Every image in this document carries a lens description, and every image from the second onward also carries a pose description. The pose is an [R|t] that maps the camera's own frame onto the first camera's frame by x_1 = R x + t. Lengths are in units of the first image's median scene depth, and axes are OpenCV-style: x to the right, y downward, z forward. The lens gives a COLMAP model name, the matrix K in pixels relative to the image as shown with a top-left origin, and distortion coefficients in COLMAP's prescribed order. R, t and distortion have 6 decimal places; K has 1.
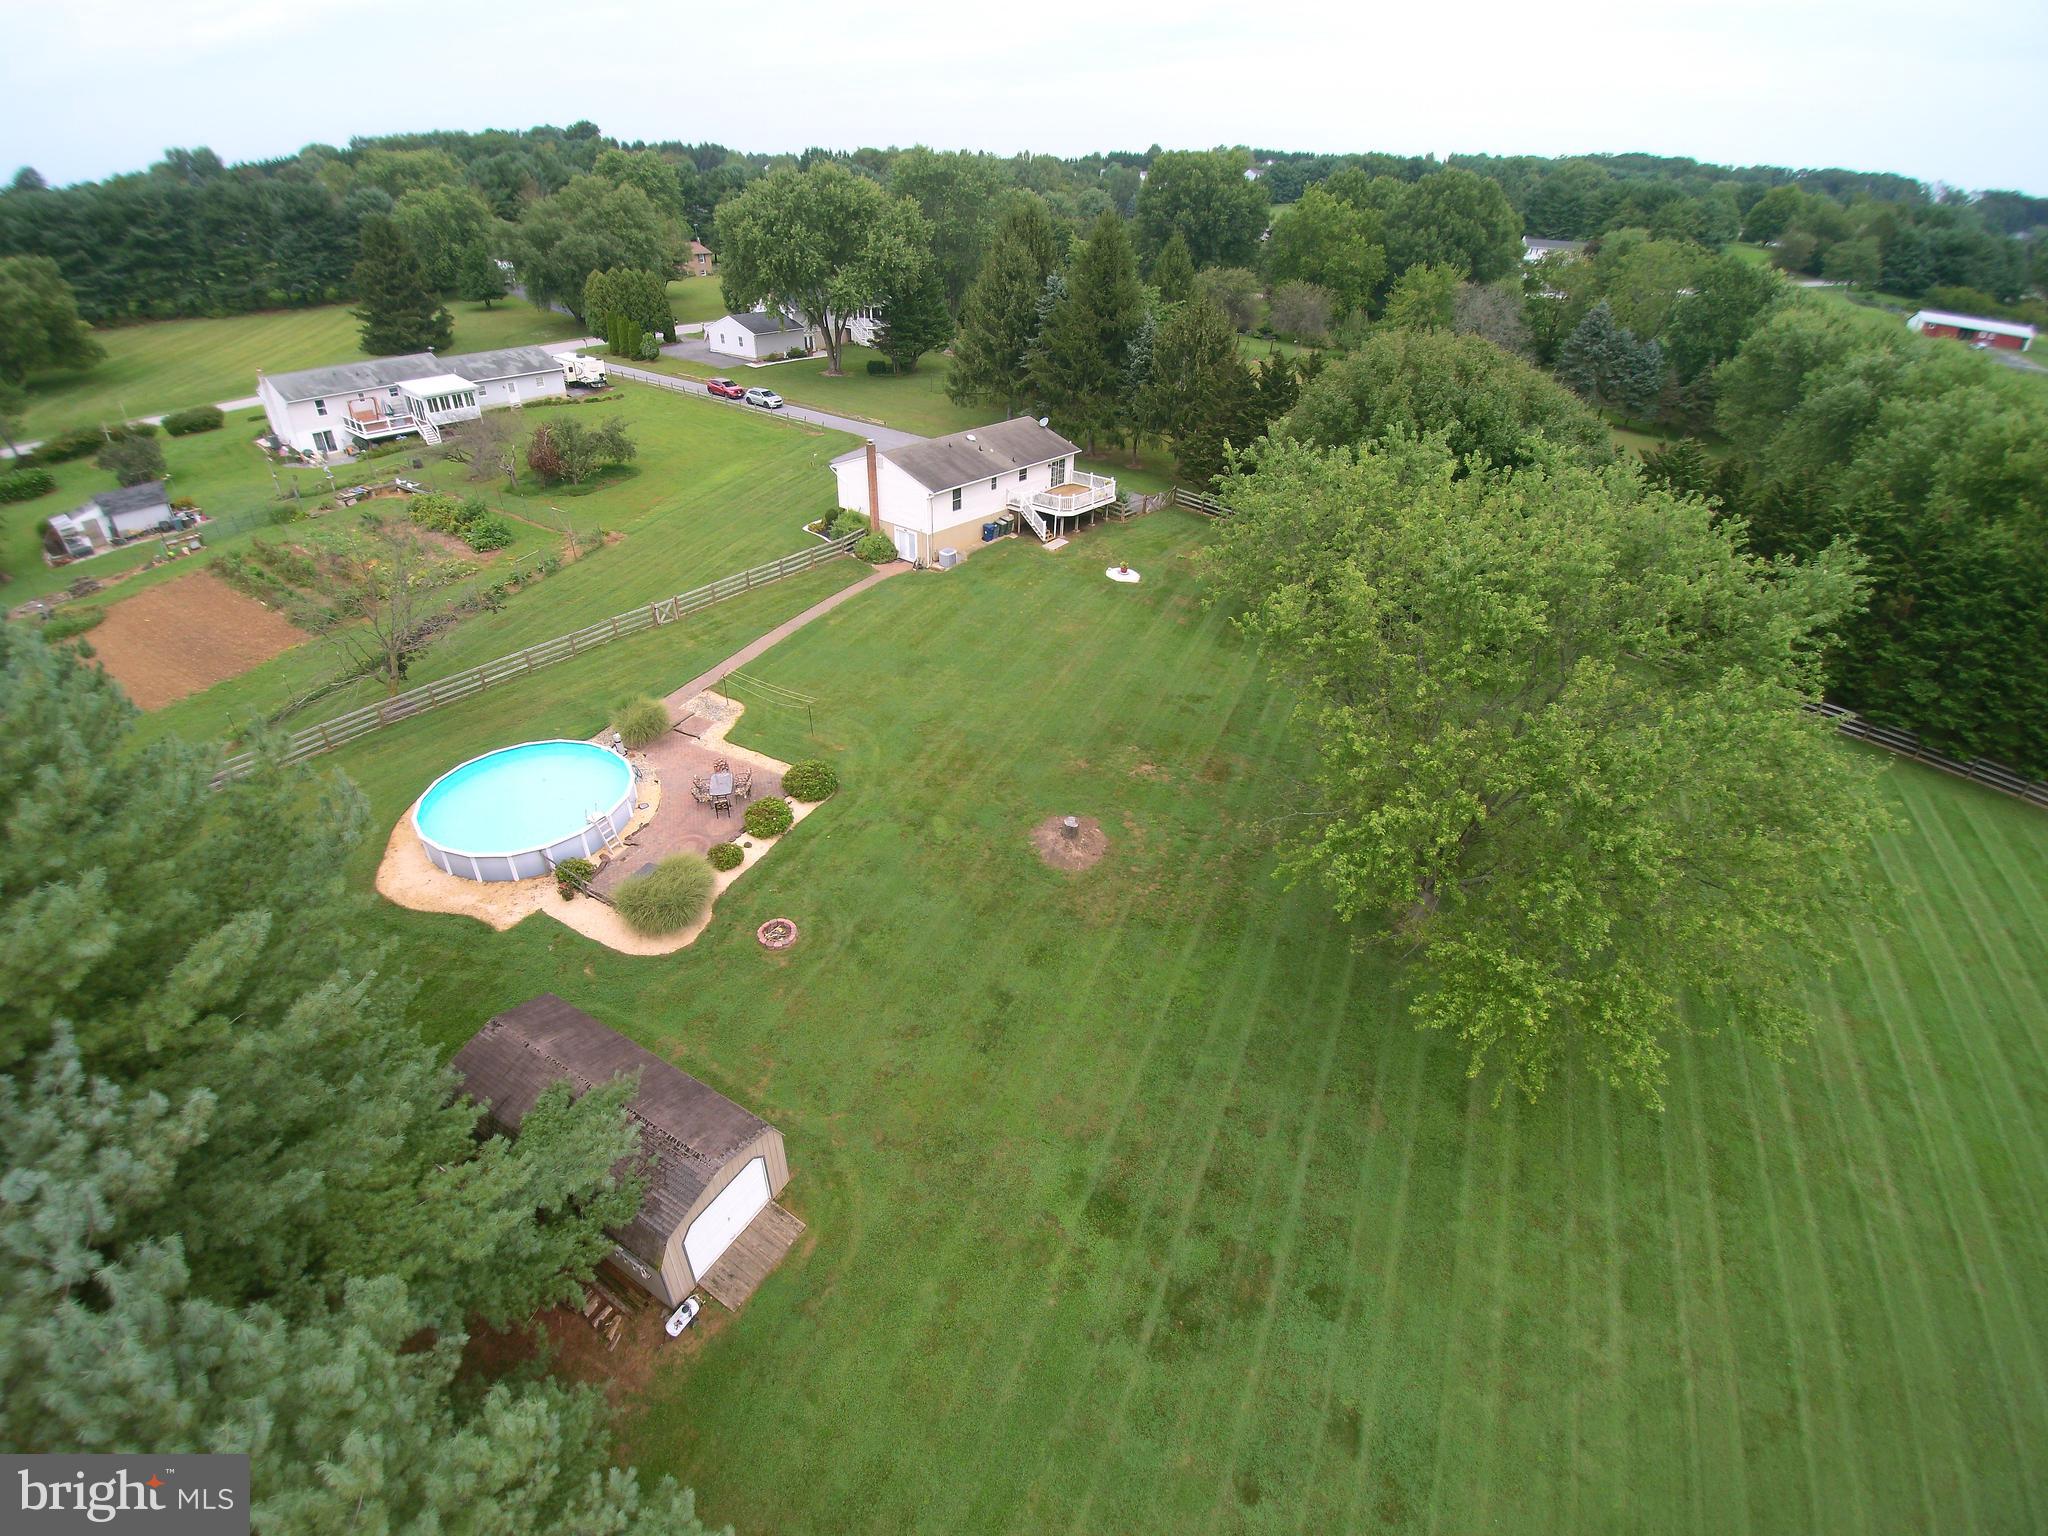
lens RADIAL K [[936.0, 0, 979.4], [0, 936.0, 773.6], [0, 0, 1]] dist [-0.030318, -0.017462]
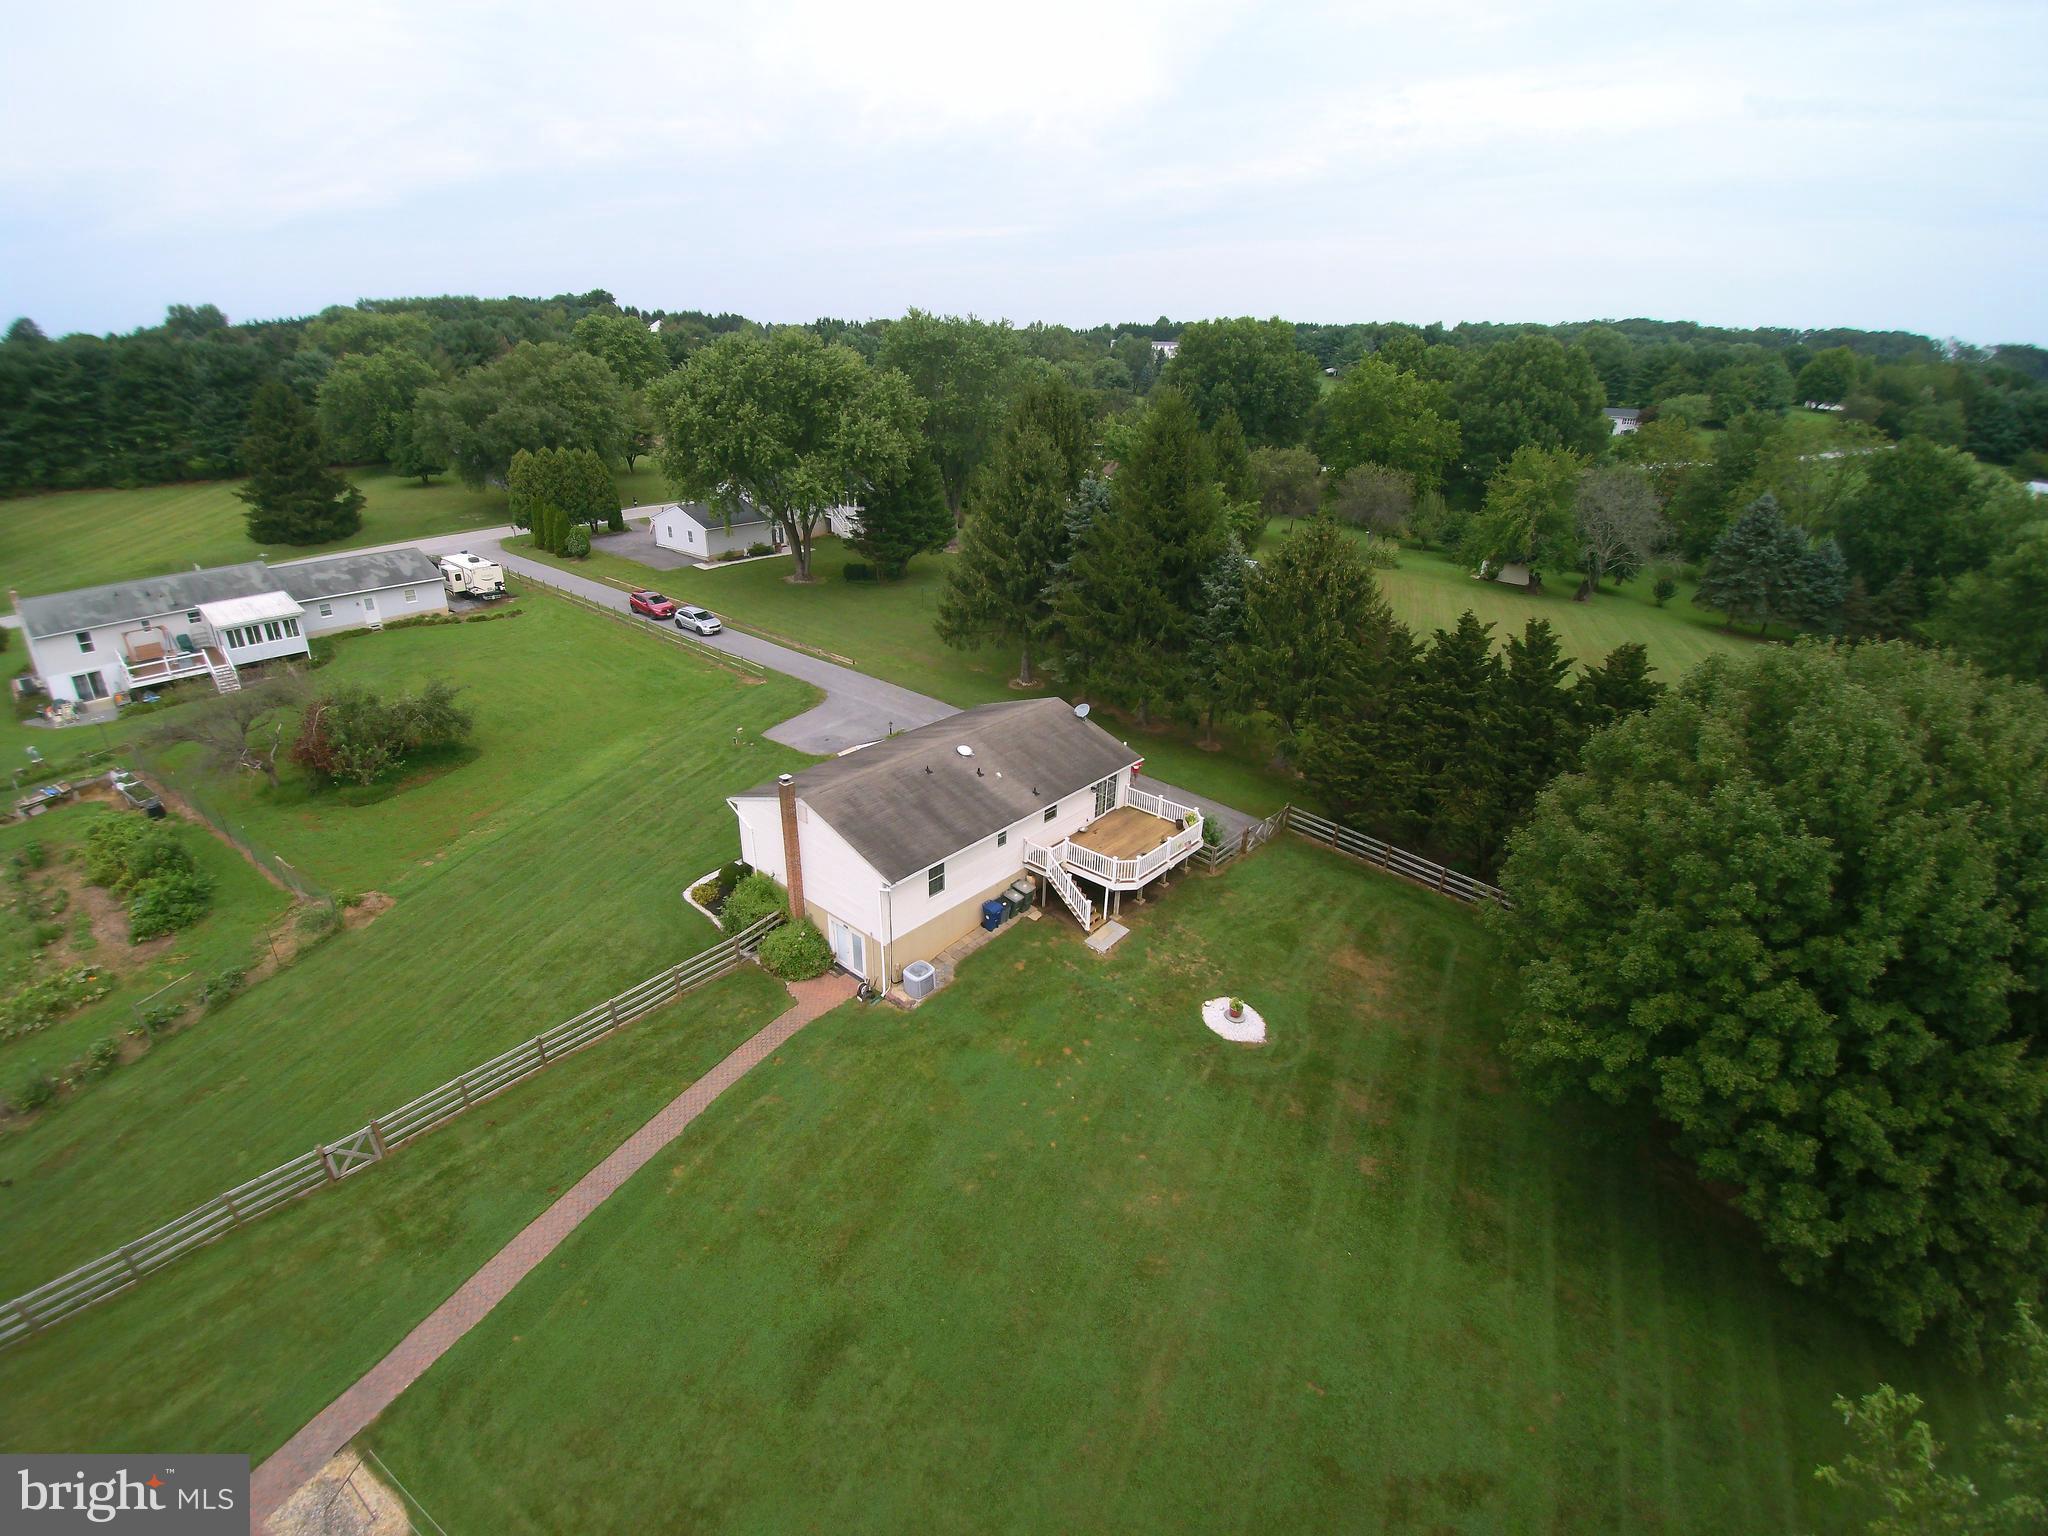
lens RADIAL K [[936.0, 0, 979.4], [0, 936.0, 773.6], [0, 0, 1]] dist [-0.030318, -0.017462]
pose [[0.999914, 0.007332, -0.010860, 0.004812], [-0.008812, 0.989663, -0.143138, -0.170831], [0.009698, 0.143222, 0.989643, 0.265068]]
